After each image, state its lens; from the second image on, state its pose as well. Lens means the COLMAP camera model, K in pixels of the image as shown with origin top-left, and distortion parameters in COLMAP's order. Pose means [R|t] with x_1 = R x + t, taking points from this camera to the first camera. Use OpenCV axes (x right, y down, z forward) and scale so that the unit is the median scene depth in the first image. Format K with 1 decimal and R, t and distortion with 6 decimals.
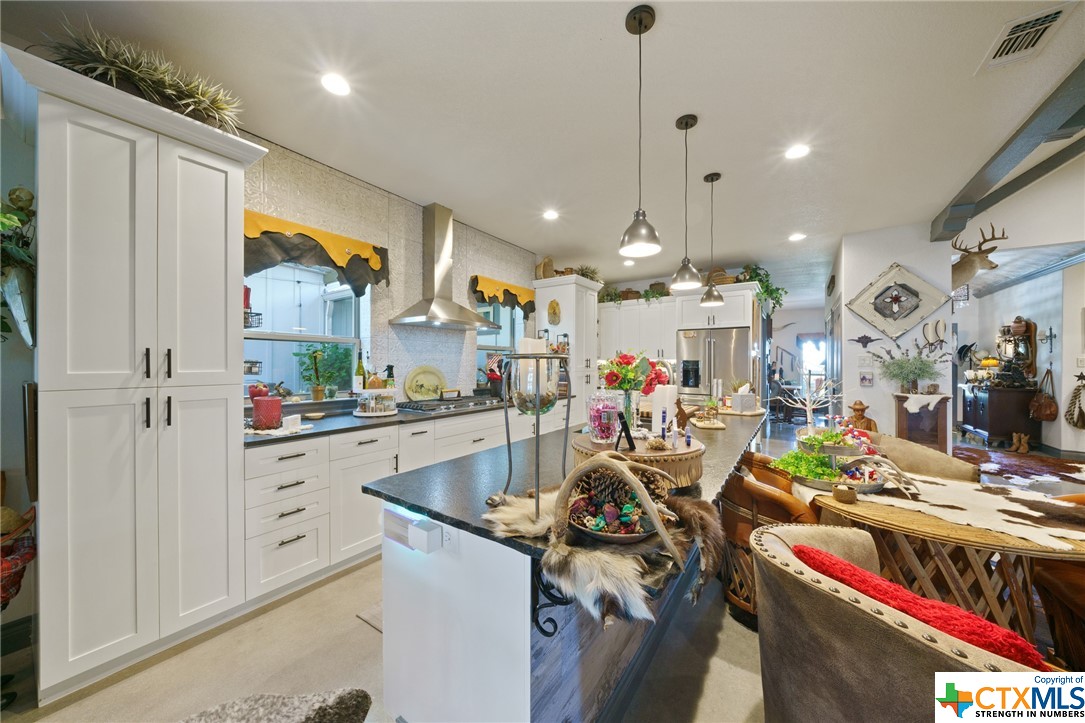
lens RADIAL K [[370.1, 0, 540.9], [0, 370.1, 365.4], [0, 0, 1]] dist [-0.007535, -0.000106]
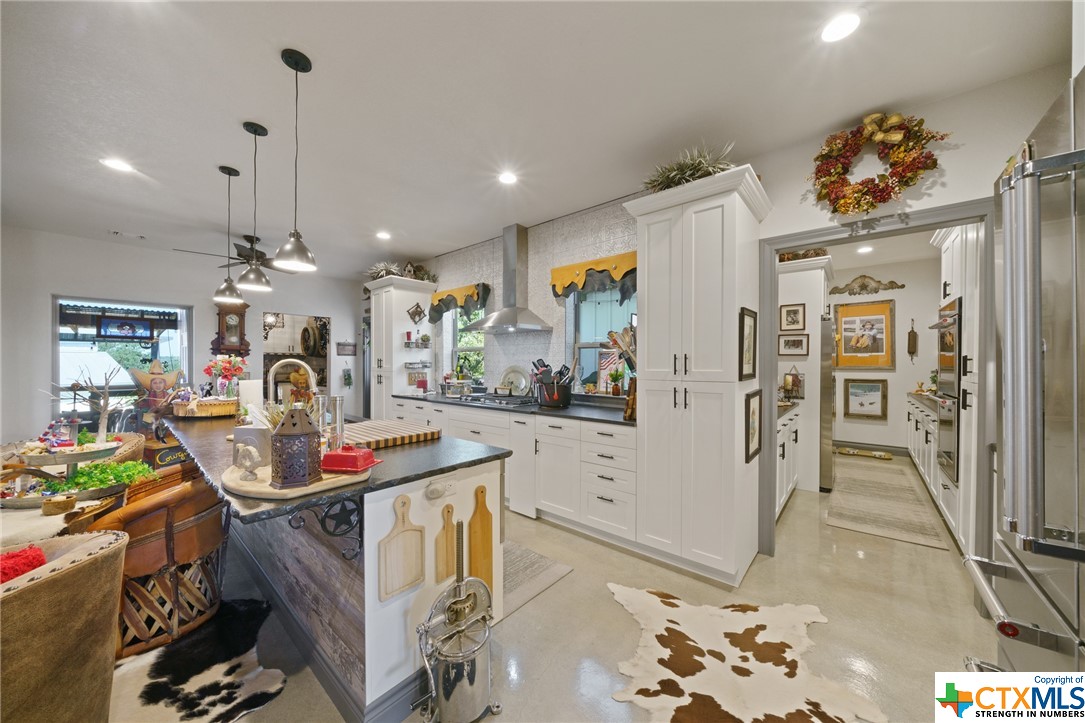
lens RADIAL K [[370.1, 0, 555.2], [0, 370.1, 369.2], [0, 0, 1]] dist [-0.007535, -0.000106]
pose [[-0.077878, 0.013555, -0.996871, 0.863019], [-0.007073, 0.999875, 0.014149, -0.007009], [0.996938, 0.008153, -0.077773, 1.230661]]
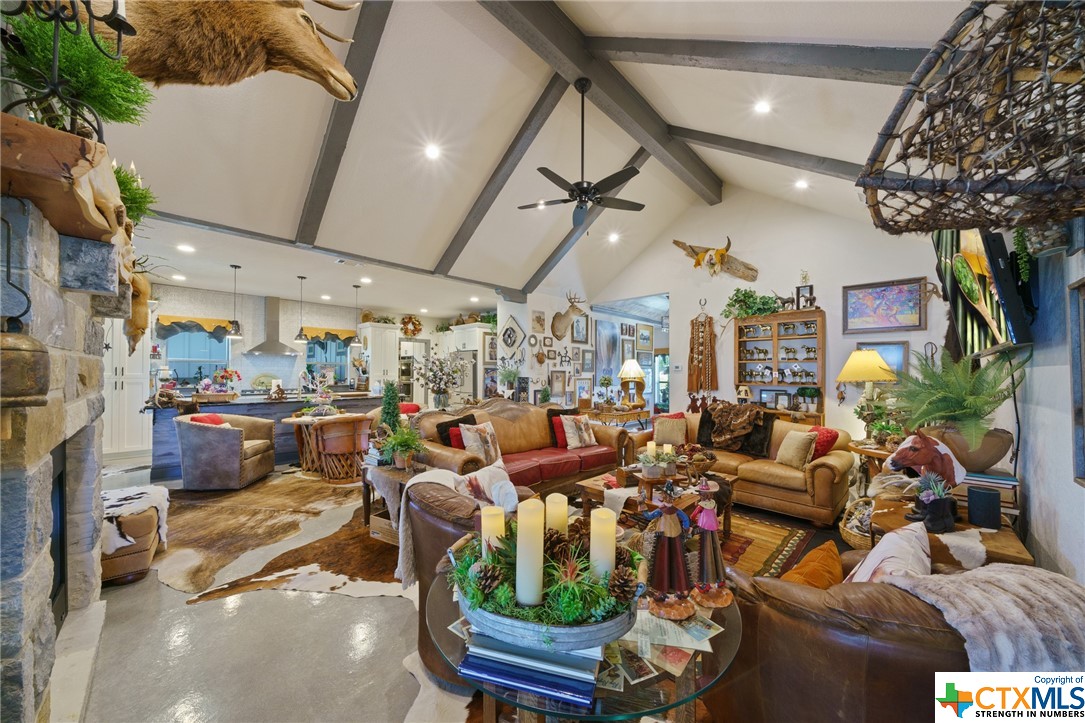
lens RADIAL K [[370.1, 0, 537.3], [0, 370.1, 368.7], [0, 0, 1]] dist [-0.007535, -0.000106]
pose [[0.984365, 0.002405, -0.176123, 1.578979], [-0.005131, 0.999874, -0.015025, -0.000149], [0.176064, 0.015694, 0.984254, -0.782316]]
